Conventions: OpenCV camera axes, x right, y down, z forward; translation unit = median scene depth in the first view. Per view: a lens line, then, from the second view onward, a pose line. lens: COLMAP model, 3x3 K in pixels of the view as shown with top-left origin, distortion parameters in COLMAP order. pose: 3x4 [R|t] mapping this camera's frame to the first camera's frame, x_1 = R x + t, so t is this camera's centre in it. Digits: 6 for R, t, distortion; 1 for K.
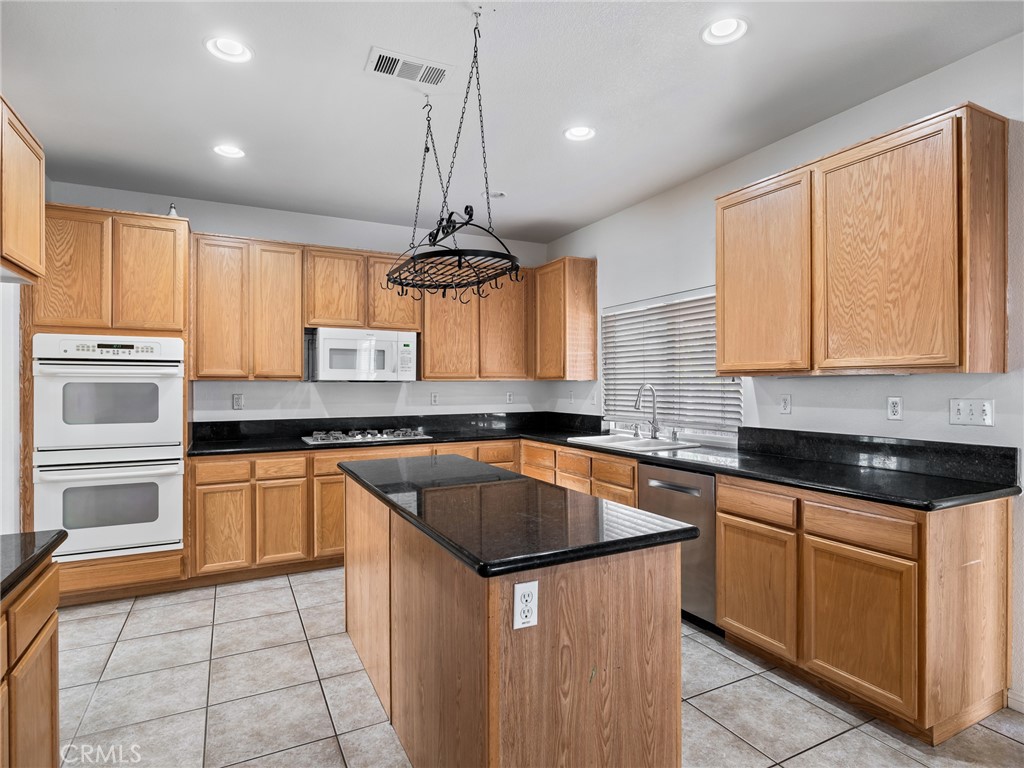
lens RADIAL K [[557.7, 0, 514.5], [0, 557.7, 386.5], [0, 0, 1]] dist [-0.005743, -0.000158]
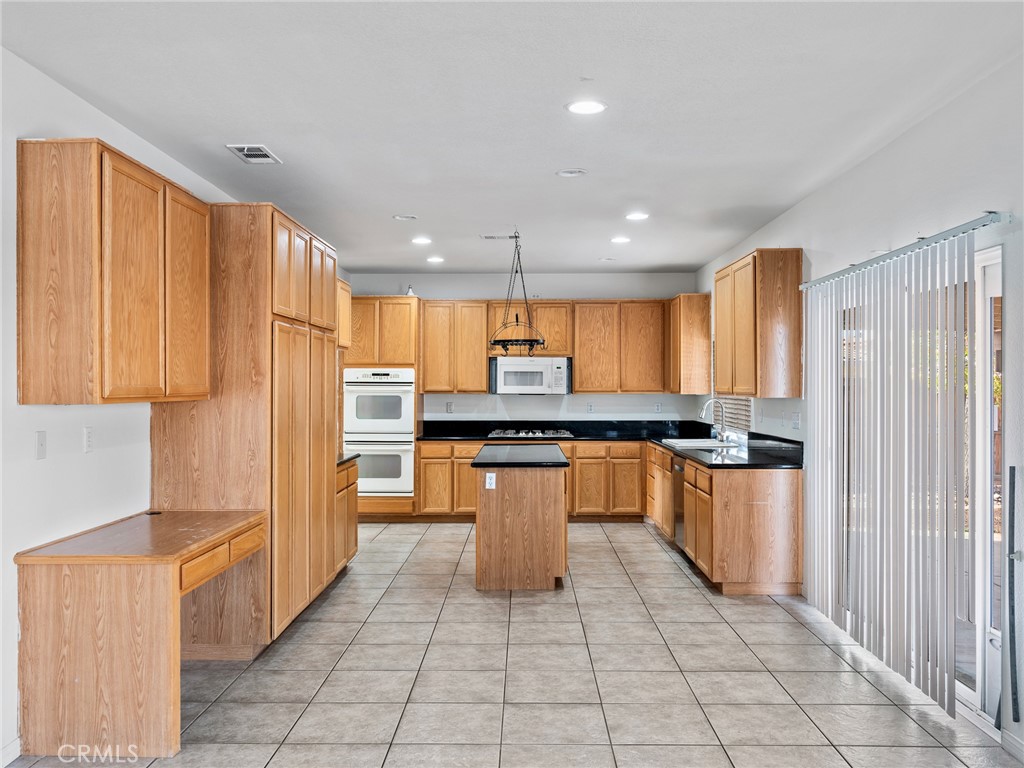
lens RADIAL K [[835.0, 0, 511.5], [0, 835.0, 381.6], [0, 0, 1]] dist [0.007529, -0.000319]
pose [[0.884064, 0.000849, -0.467366, 0.793149], [-0.004224, 0.999972, -0.006173, -0.033274], [0.467347, 0.007432, 0.884043, -1.024000]]
